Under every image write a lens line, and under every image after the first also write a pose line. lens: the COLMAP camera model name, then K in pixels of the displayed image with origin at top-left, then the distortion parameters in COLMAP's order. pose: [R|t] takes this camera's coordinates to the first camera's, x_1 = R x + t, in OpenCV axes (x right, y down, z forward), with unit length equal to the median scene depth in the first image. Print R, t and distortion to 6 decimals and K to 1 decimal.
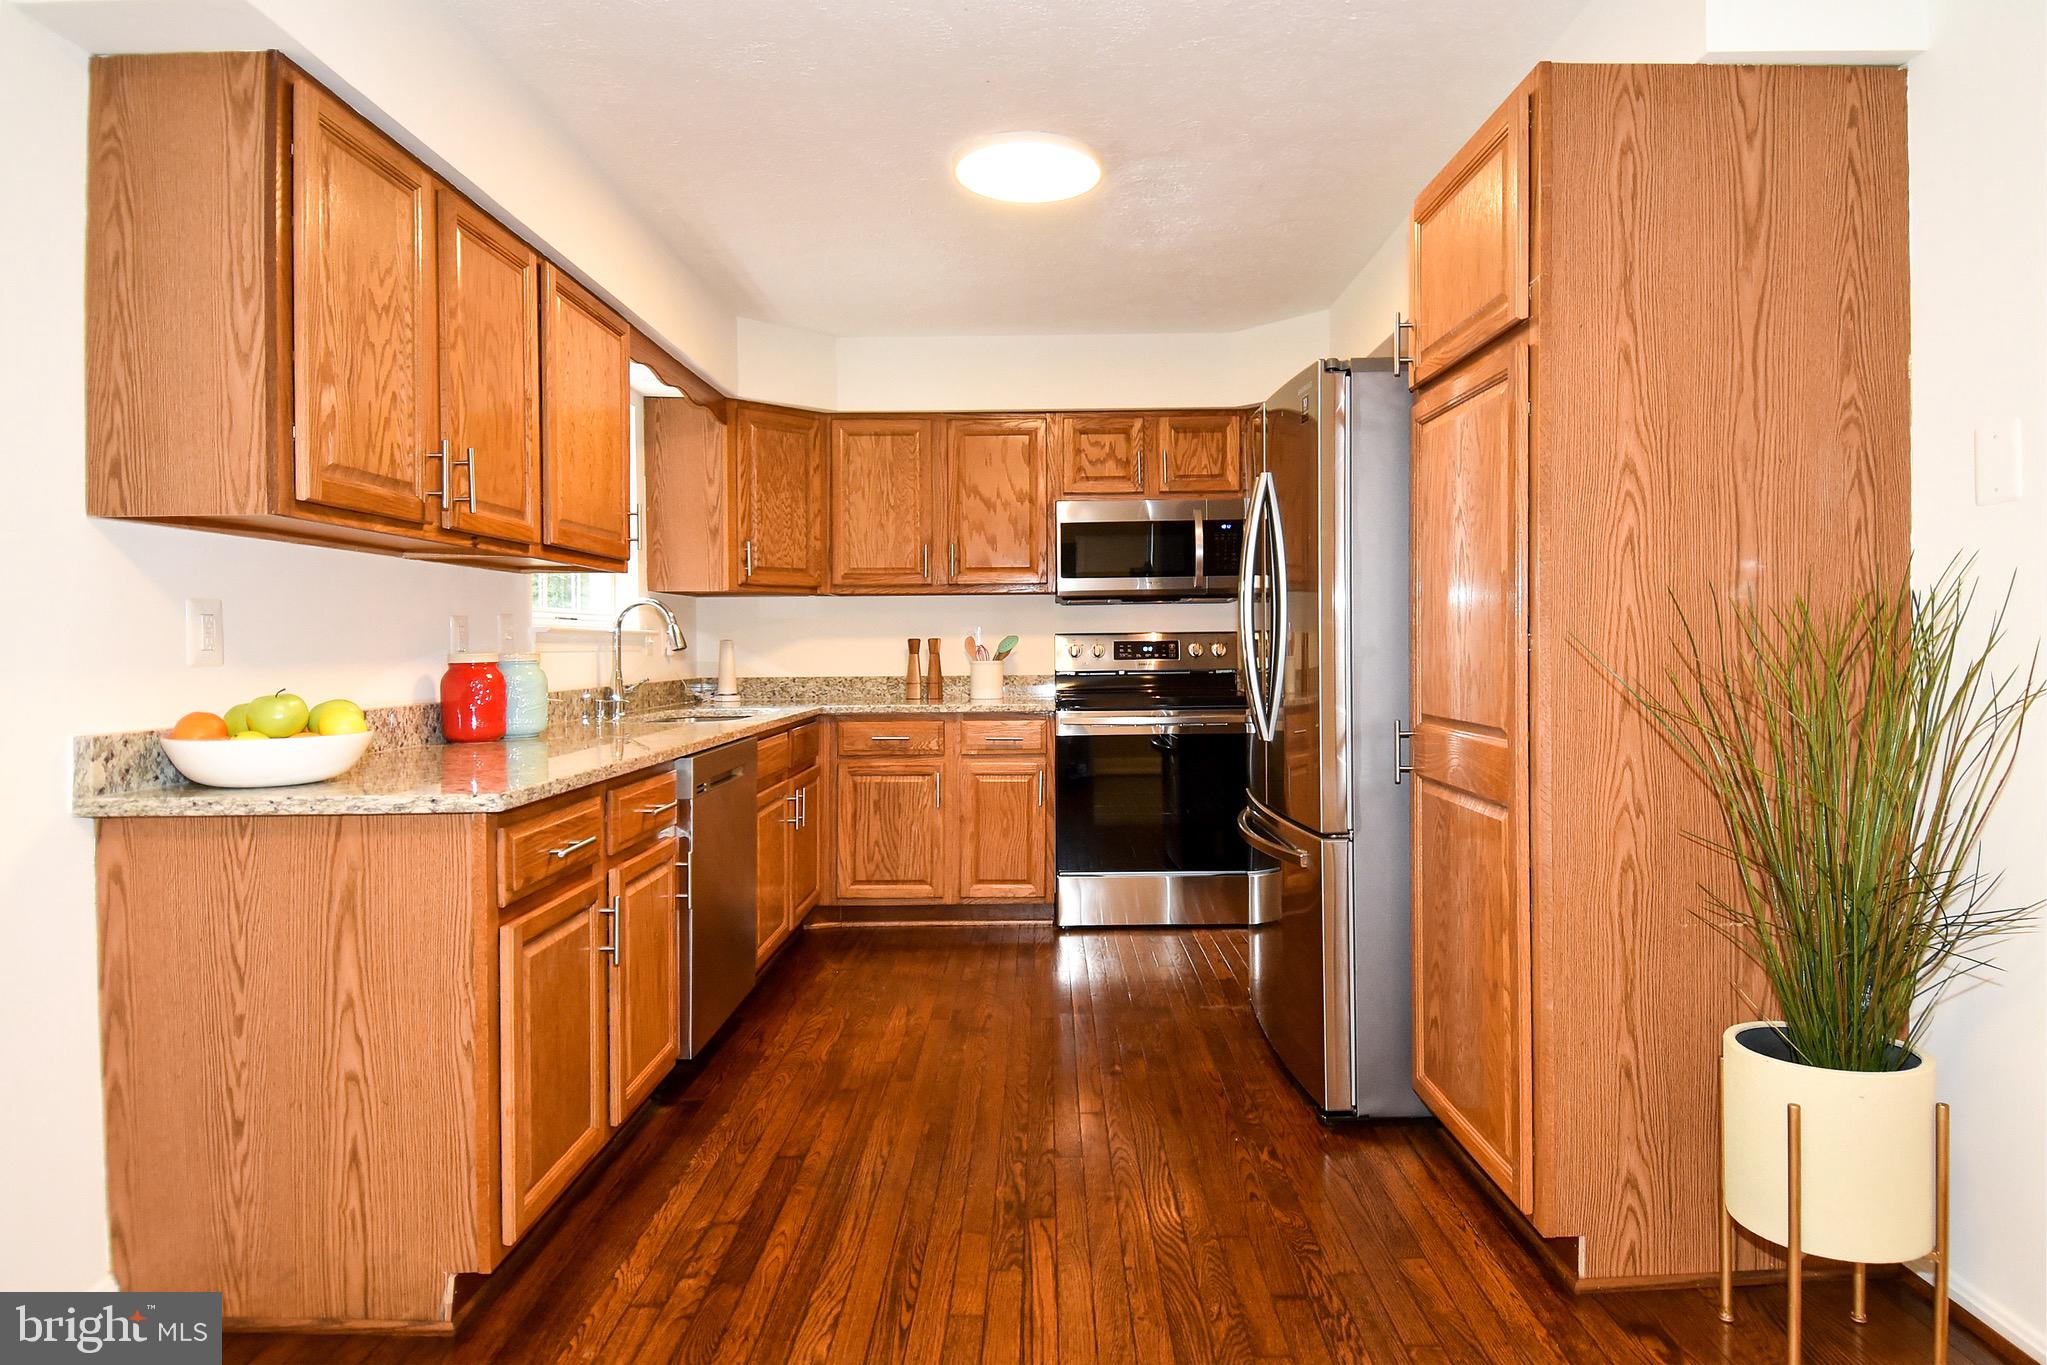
lens RADIAL K [[1129.9, 0, 1032.1], [0, 1129.9, 660.8], [0, 0, 1]] dist [0.045737, -0.048577]
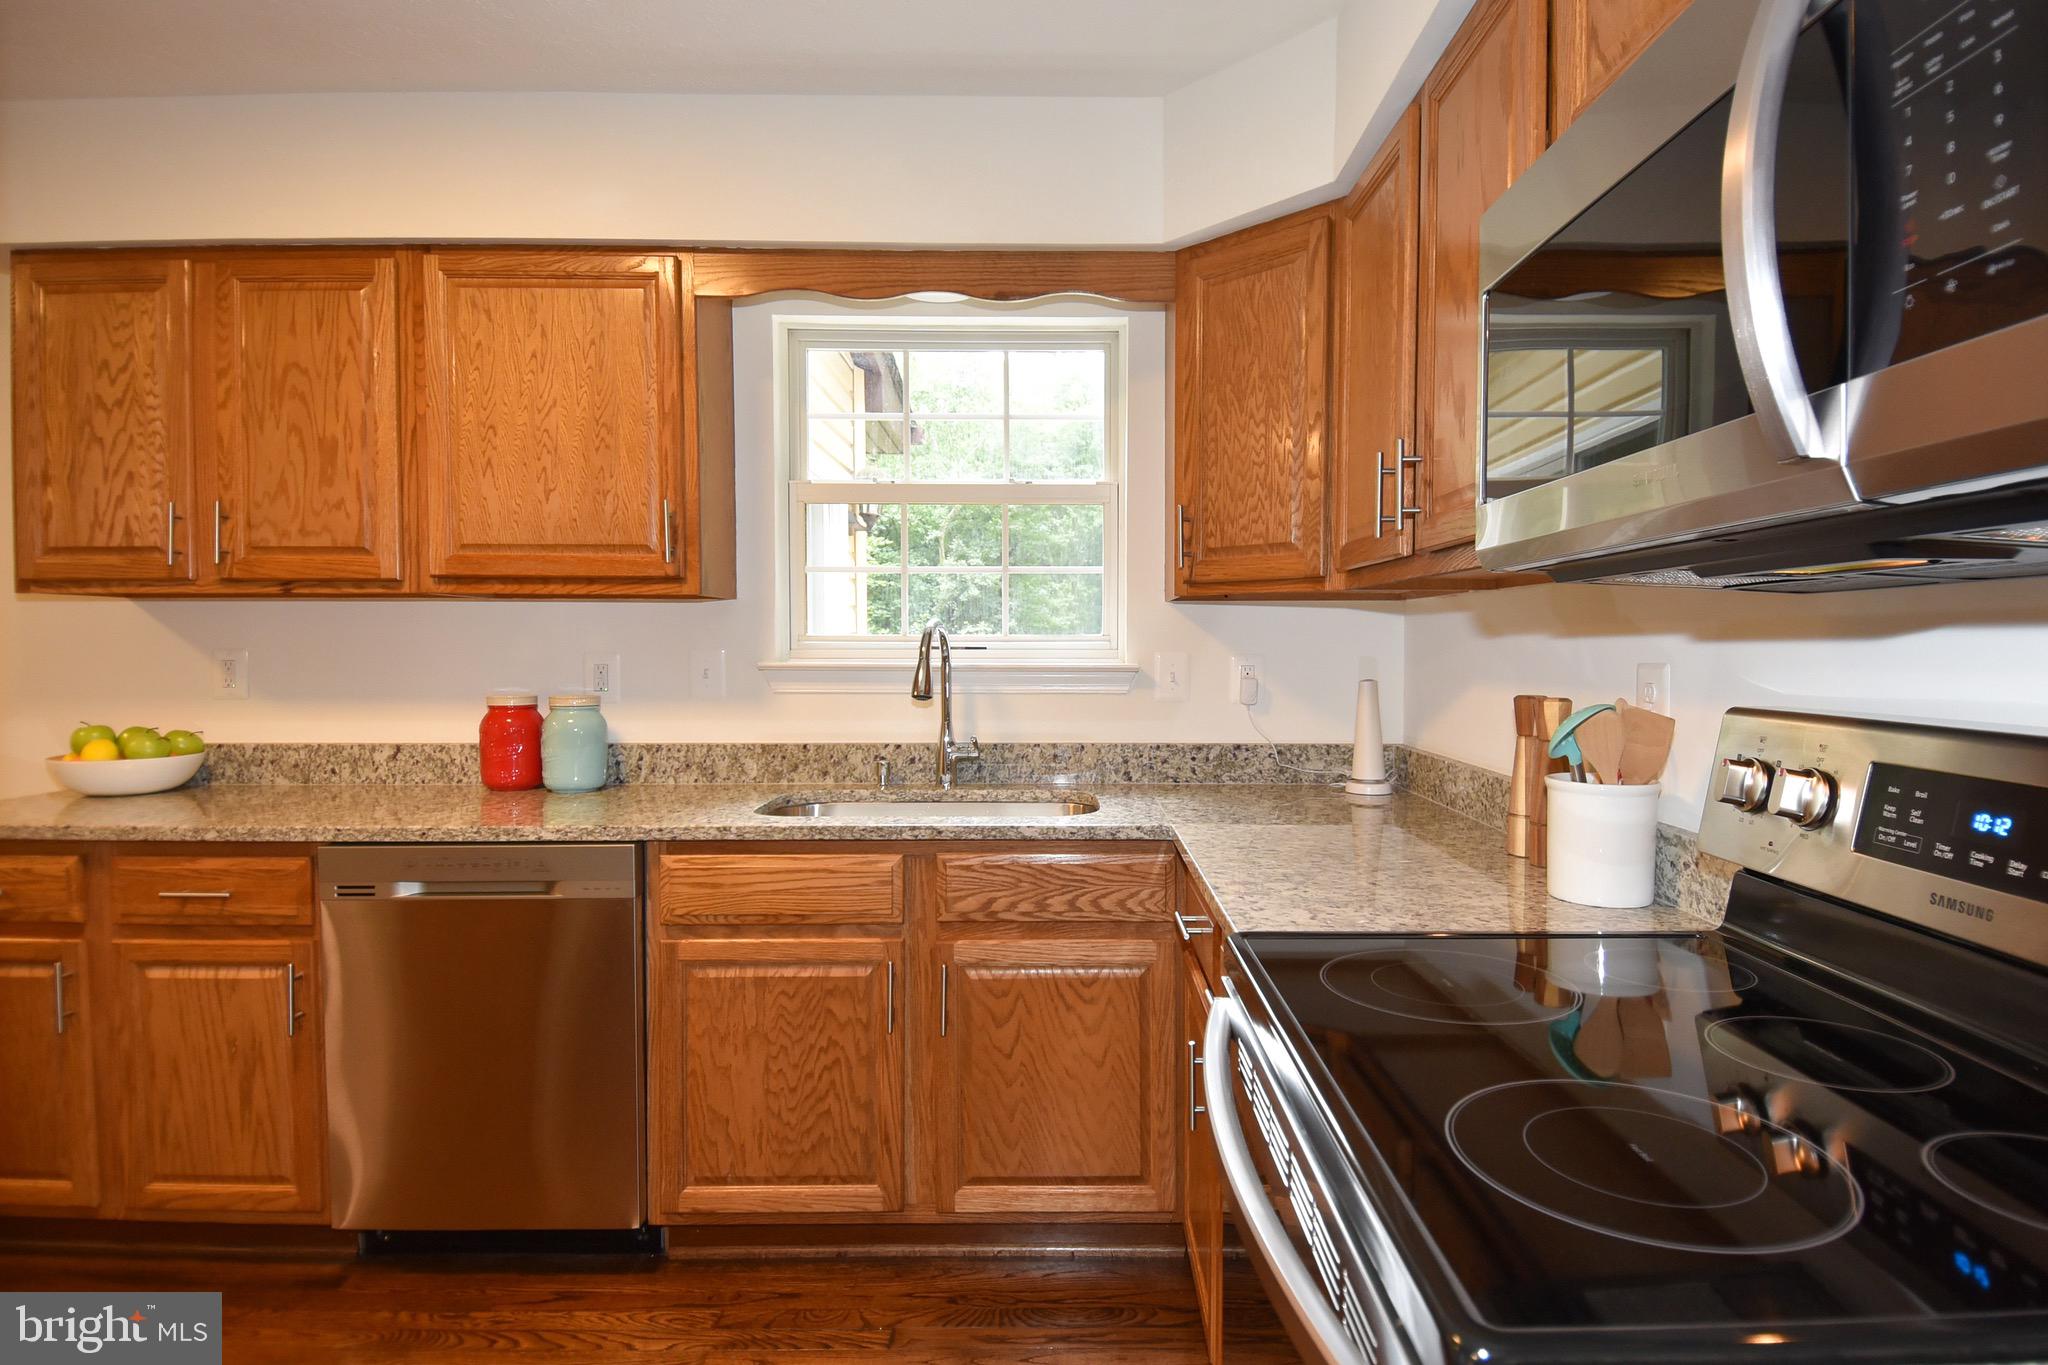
lens RADIAL K [[1128.5, 0, 1024.0], [0, 1128.5, 682.5], [0, 0, 1]] dist [0.002197, -0.029880]
pose [[0.034390, 0.041531, -0.998545, 0.460403], [-0.016332, 0.999026, 0.040989, -0.063016], [0.999275, 0.014898, 0.035034, 1.415900]]
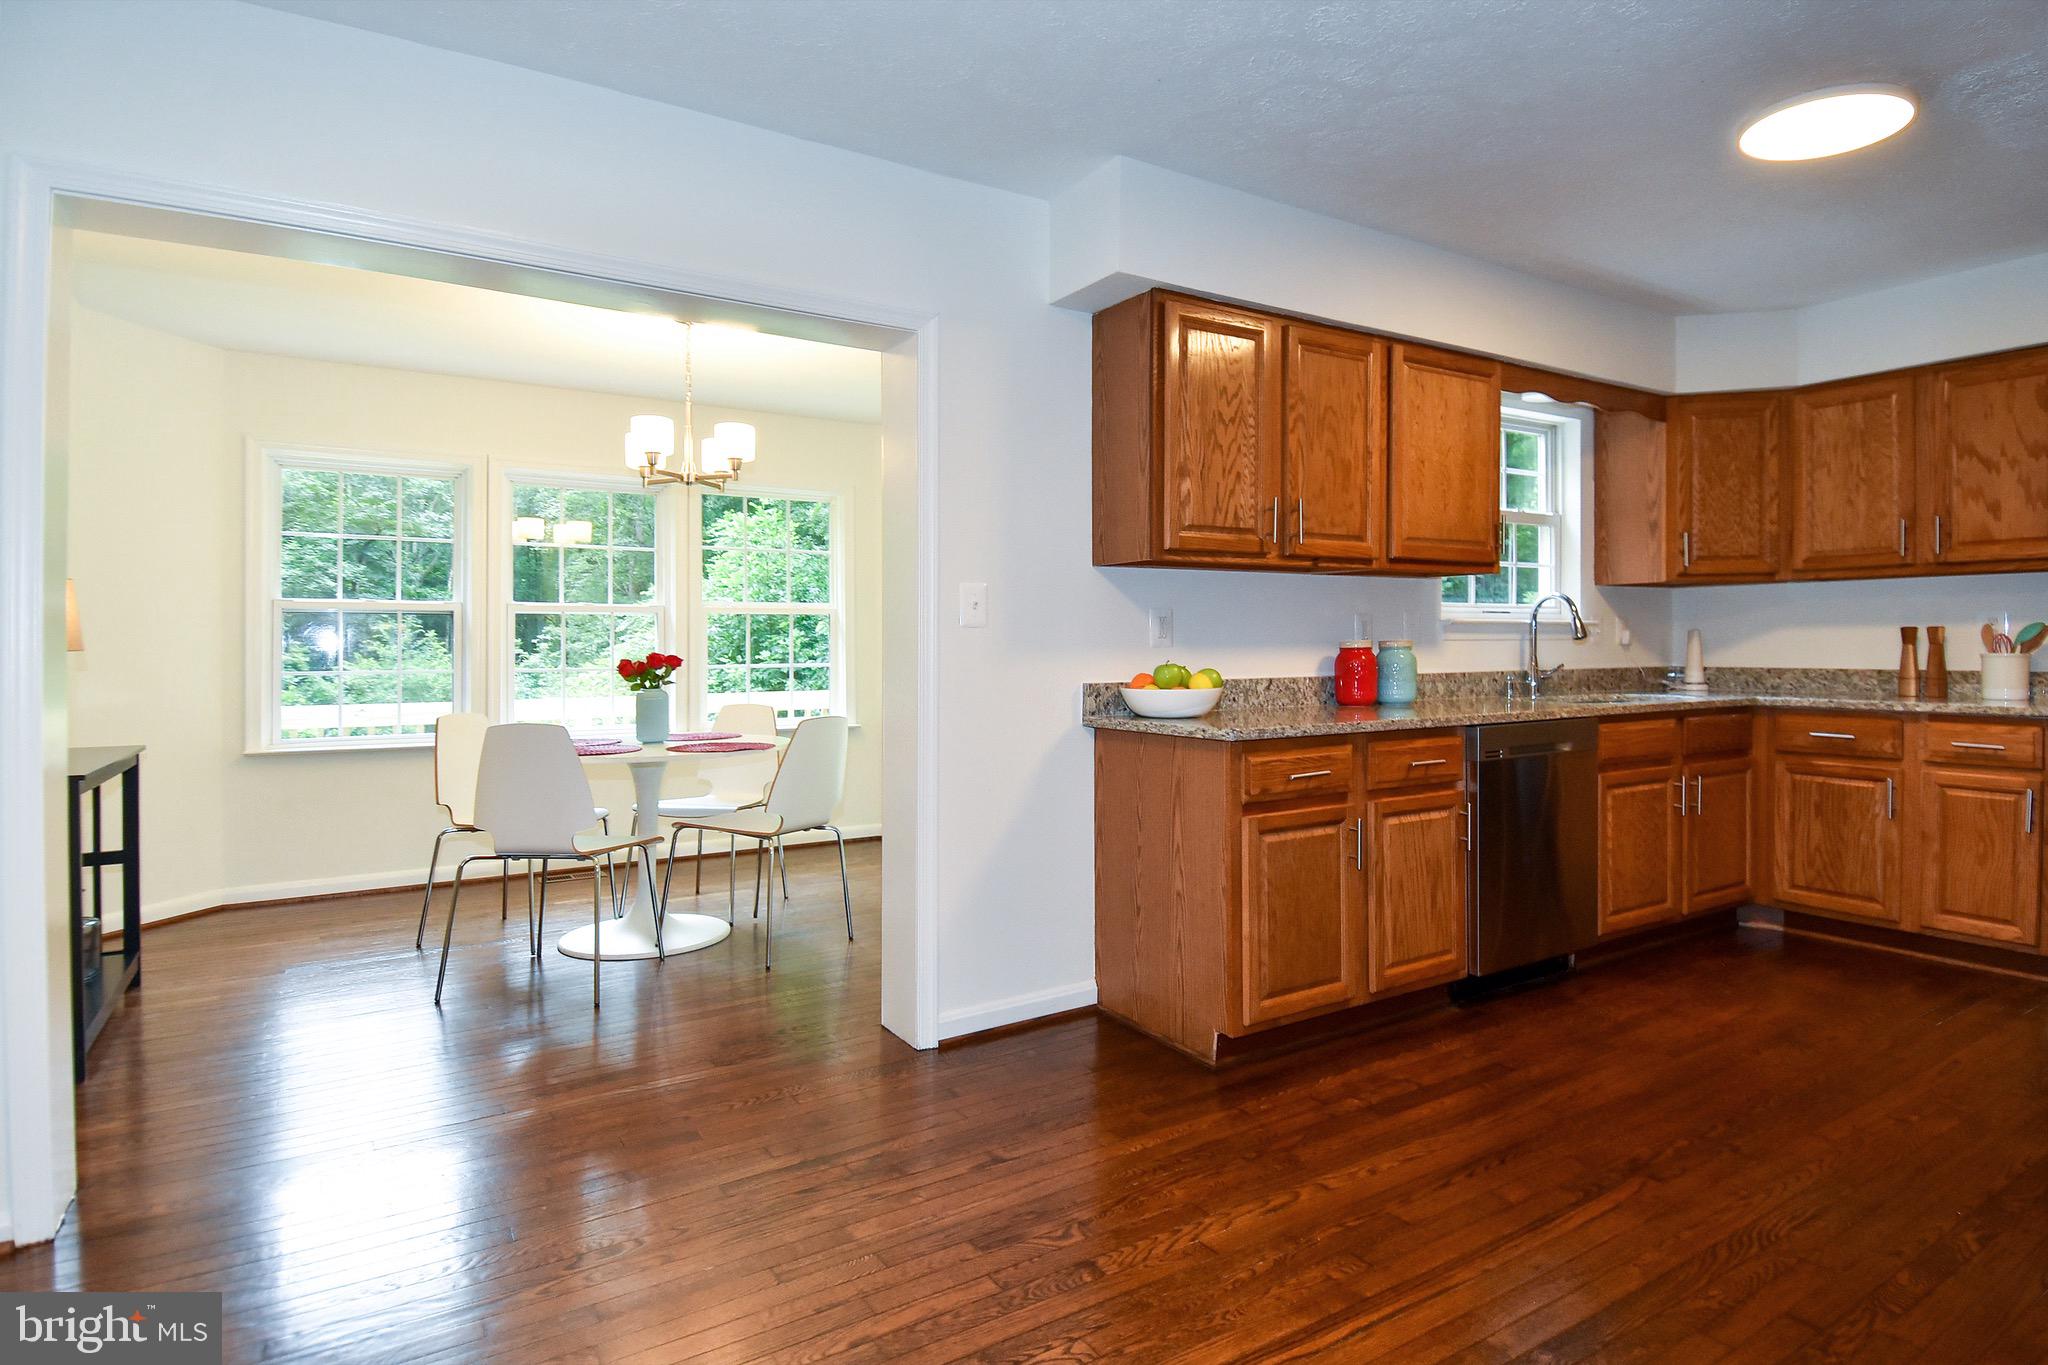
lens RADIAL K [[1099.4, 0, 1079.5], [0, 1099.4, 650.3], [0, 0, 1]] dist [0.041228, -0.044686]
pose [[0.552093, 0.010405, -0.833718, 0.436517], [-0.010657, 0.999929, 0.005422, 0.001322], [0.833714, 0.005892, 0.552164, -0.005880]]
